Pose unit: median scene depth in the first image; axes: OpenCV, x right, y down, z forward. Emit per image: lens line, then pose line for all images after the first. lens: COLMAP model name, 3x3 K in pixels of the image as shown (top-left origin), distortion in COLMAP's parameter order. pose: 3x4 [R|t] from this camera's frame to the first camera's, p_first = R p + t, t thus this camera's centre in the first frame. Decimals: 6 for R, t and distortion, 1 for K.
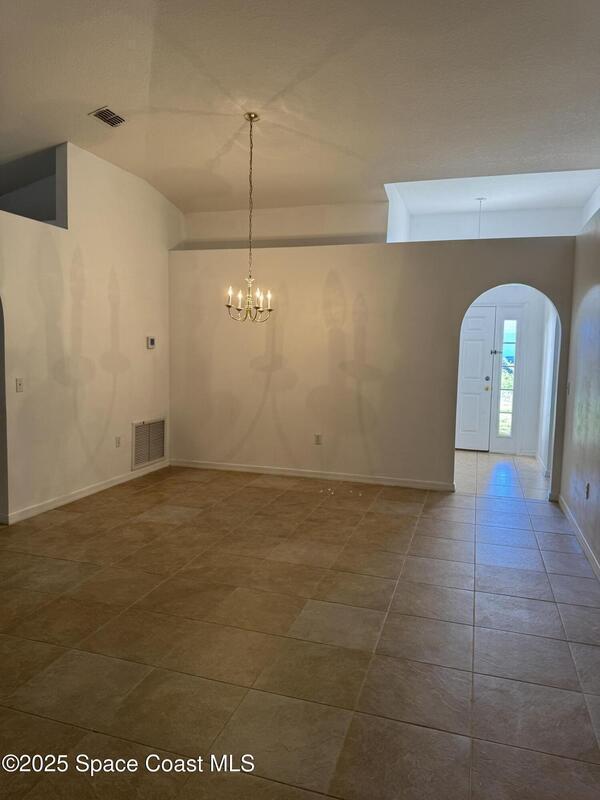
lens RADIAL K [[567.2, 0, 296.6], [0, 567.2, 400.5], [0, 0, 1]] dist [0.043900, -0.029837]
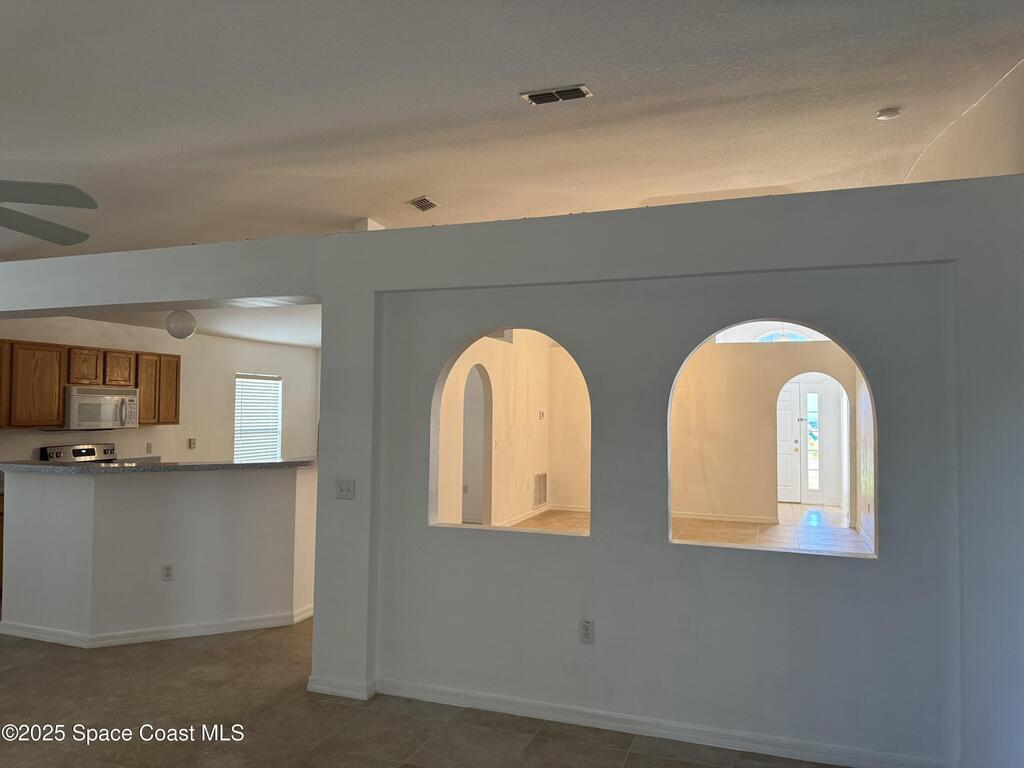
lens RADIAL K [[726.0, 0, 515.2], [0, 726.0, 378.0], [0, 0, 1]] dist [0.043900, -0.029837]
pose [[0.999541, -0.007433, -0.029352, -0.229684], [0.003306, 0.990393, -0.138245, 0.042897], [0.030098, 0.138085, 0.989963, -0.610531]]
